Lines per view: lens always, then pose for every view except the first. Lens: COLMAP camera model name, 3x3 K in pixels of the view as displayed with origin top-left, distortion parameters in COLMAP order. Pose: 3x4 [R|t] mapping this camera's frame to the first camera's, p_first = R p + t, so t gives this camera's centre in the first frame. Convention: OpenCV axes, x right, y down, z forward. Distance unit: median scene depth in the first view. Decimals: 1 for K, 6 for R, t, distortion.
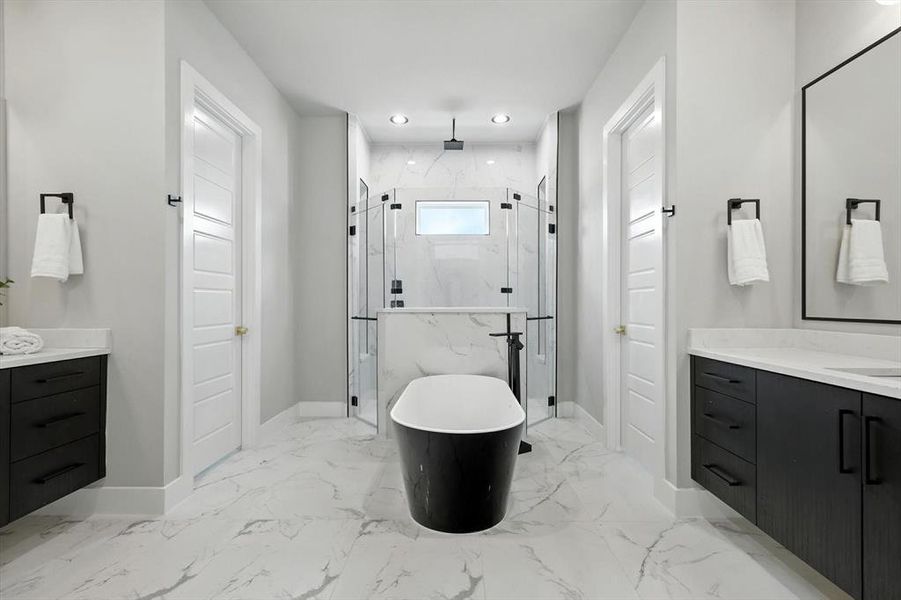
lens RADIAL K [[390.8, 0, 454.8], [0, 390.8, 302.0], [0, 0, 1]] dist [0.008638, -0.000428]
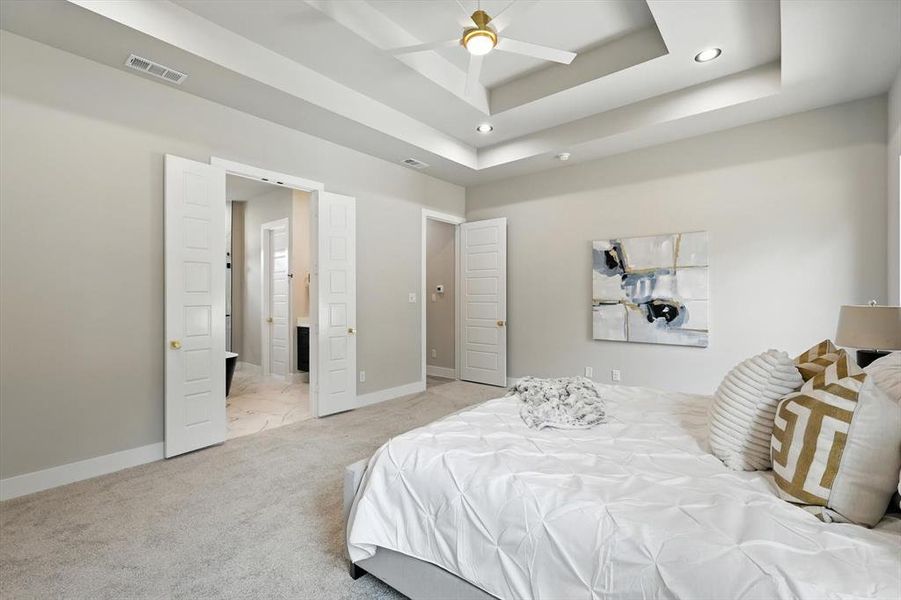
lens RADIAL K [[390.8, 0, 451.8], [0, 390.8, 298.6], [0, 0, 1]] dist [0.008638, -0.000428]
pose [[0.631894, -0.003668, 0.775046, -0.925978], [-0.001566, 0.999981, 0.006009, -0.092758], [-0.775054, -0.005011, 0.631876, -1.724824]]
